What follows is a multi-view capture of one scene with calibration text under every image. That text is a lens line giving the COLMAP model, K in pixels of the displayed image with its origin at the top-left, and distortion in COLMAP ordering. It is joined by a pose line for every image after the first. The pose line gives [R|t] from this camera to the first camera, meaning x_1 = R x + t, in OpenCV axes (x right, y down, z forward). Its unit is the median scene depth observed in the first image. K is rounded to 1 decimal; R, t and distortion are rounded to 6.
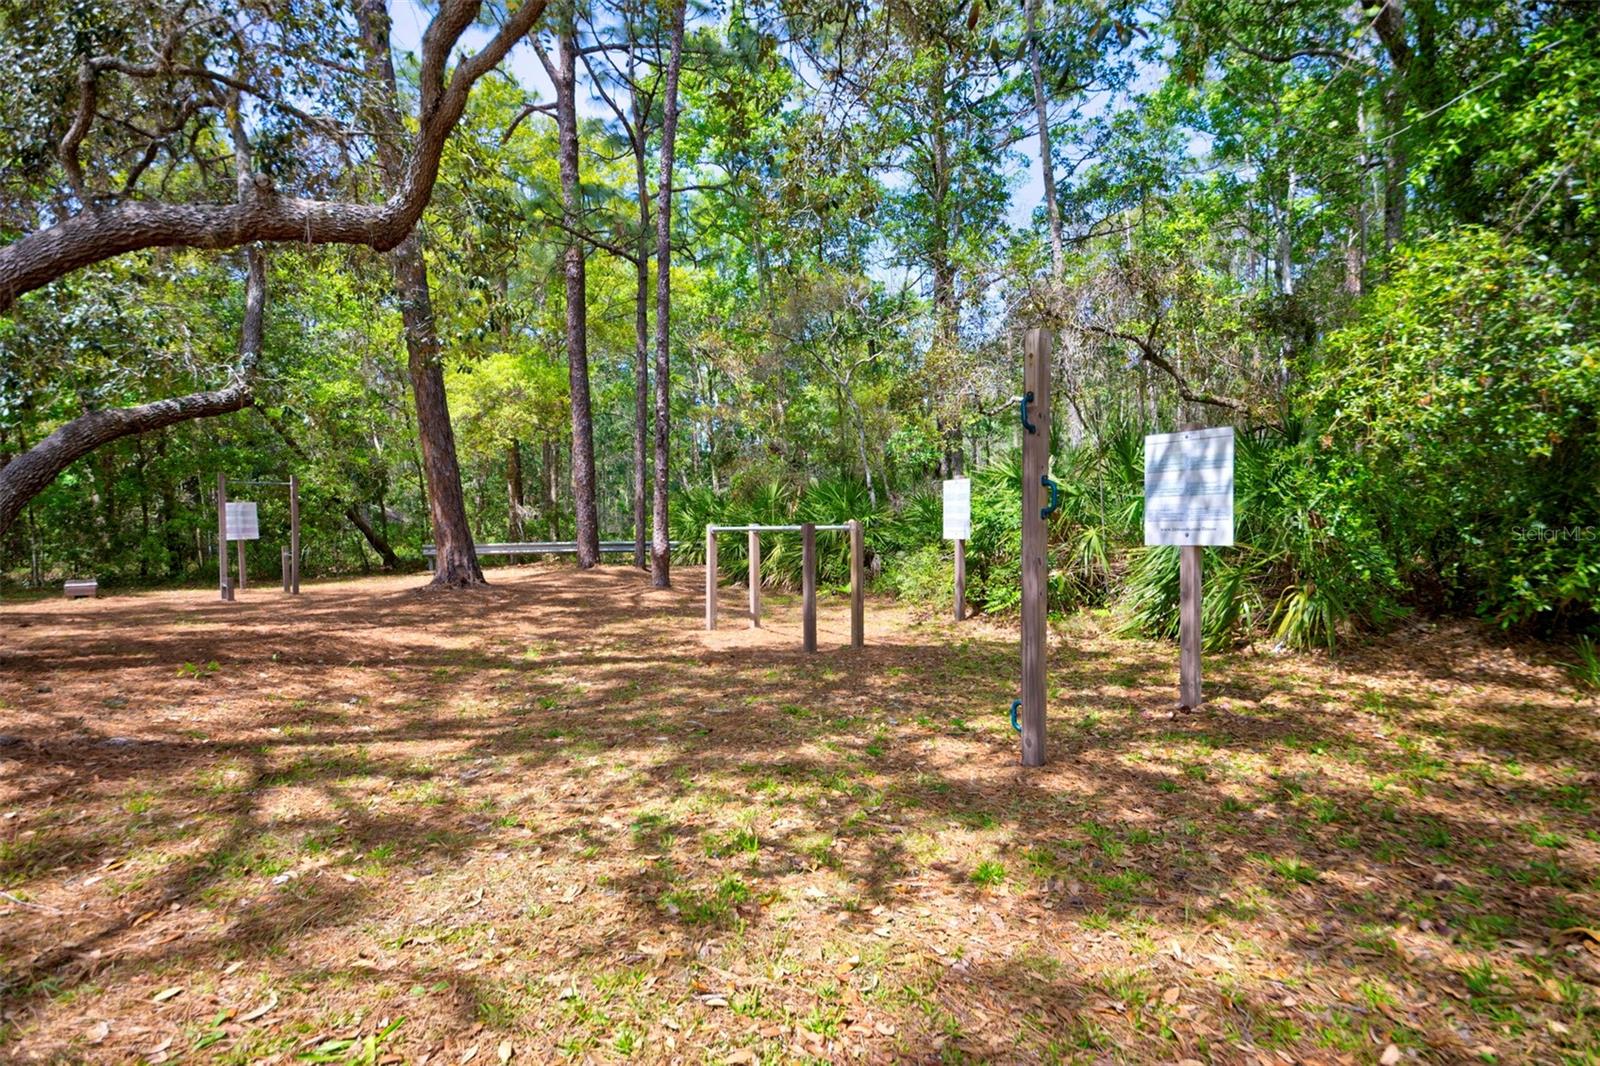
lens RADIAL K [[823.1, 0, 799.5], [0, 823.1, 536.0], [0, 0, 1]] dist [-0.021341, -0.009110]
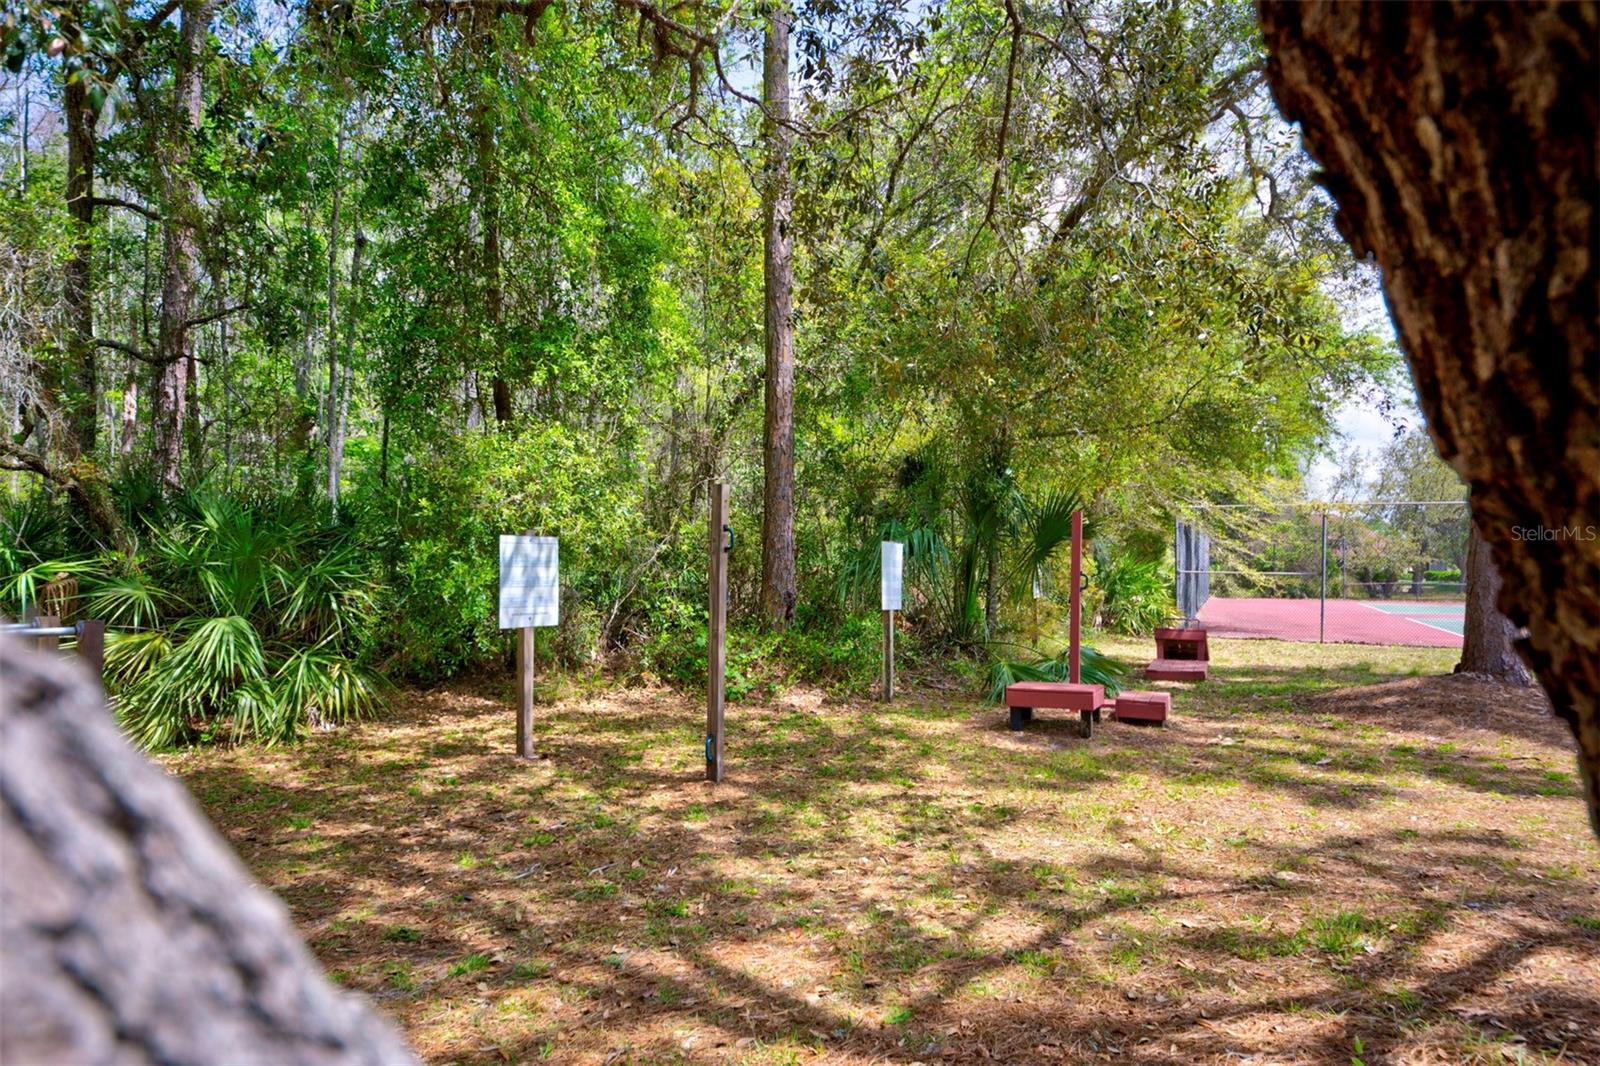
lens RADIAL K [[1068.7, 0, 799.6], [0, 1068.7, 529.8], [0, 0, 1]] dist [0.034058, 0.002388]
pose [[-0.326875, 0.035901, 0.944385, -1.266184], [-0.007218, 0.999154, -0.040481, -0.076968], [-0.945040, -0.020049, -0.326340, 1.181949]]
